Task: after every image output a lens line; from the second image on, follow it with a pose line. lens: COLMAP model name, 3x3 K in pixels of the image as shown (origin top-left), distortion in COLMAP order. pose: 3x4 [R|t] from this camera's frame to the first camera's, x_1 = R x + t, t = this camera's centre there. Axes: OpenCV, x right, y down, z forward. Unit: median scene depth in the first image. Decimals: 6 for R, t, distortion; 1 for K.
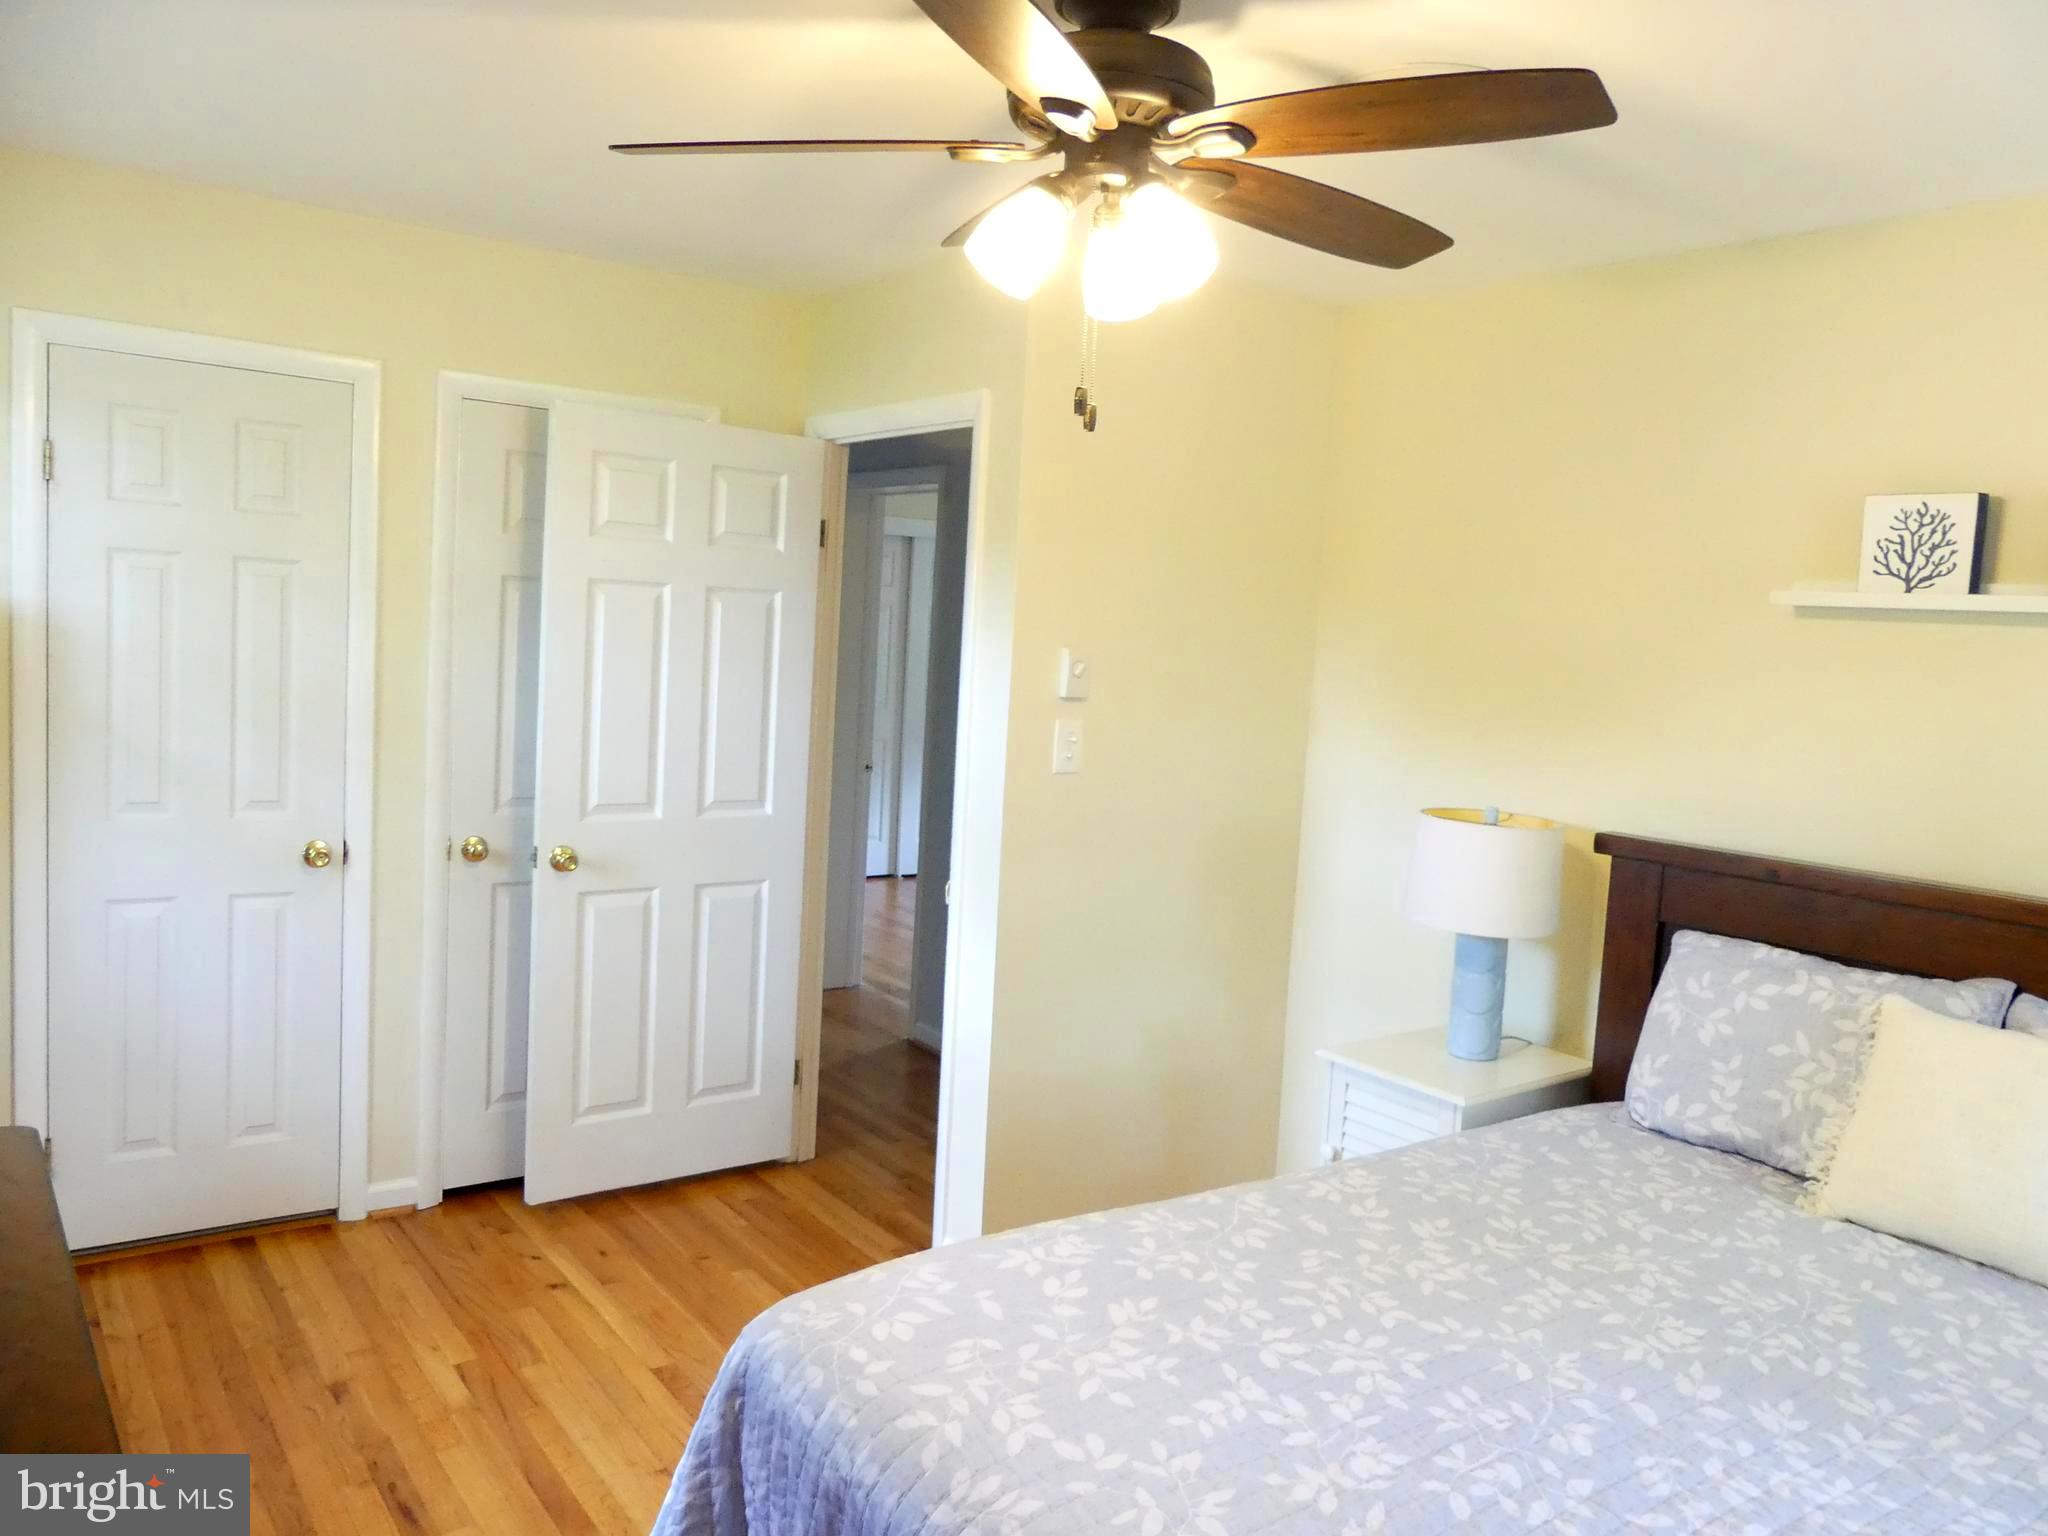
lens RADIAL K [[1493.1, 0, 1024.0], [0, 1493.1, 768.0], [0, 0, 1]] dist [-0.058896, 0.072568]
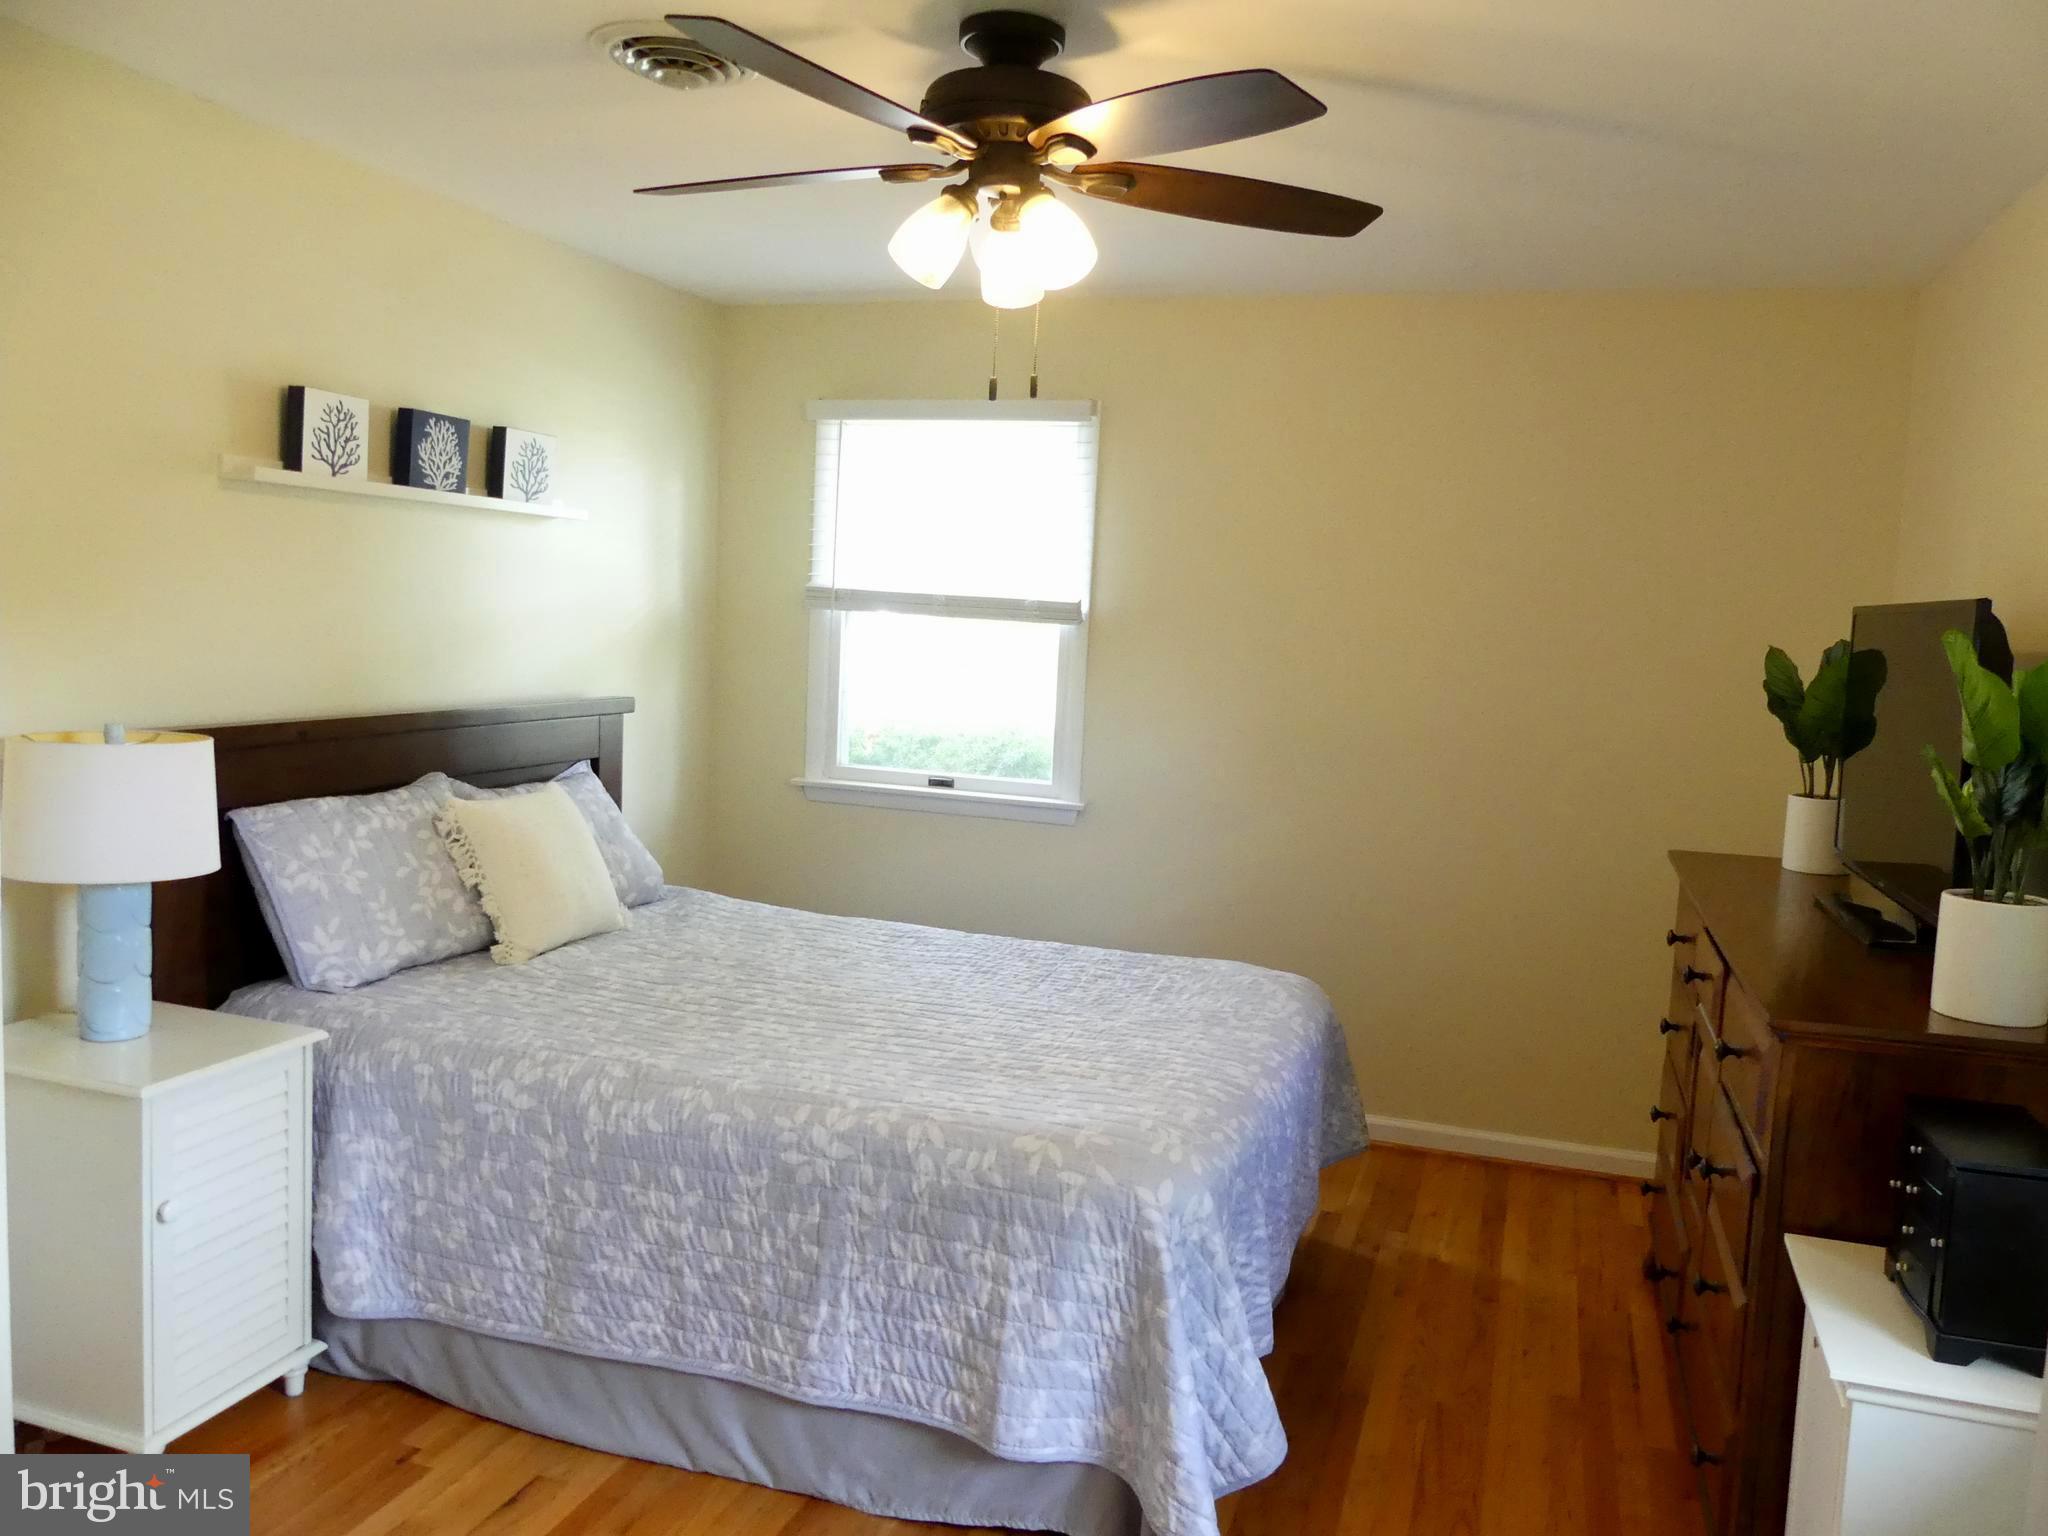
lens RADIAL K [[1493.1, 0, 1024.0], [0, 1493.1, 768.0], [0, 0, 1]] dist [-0.058896, 0.072568]
pose [[-0.551795, -0.167769, 0.816931, -0.715170], [0.003923, 0.979024, 0.203707, -0.129655], [-0.833971, 0.115610, -0.539562, 1.208807]]
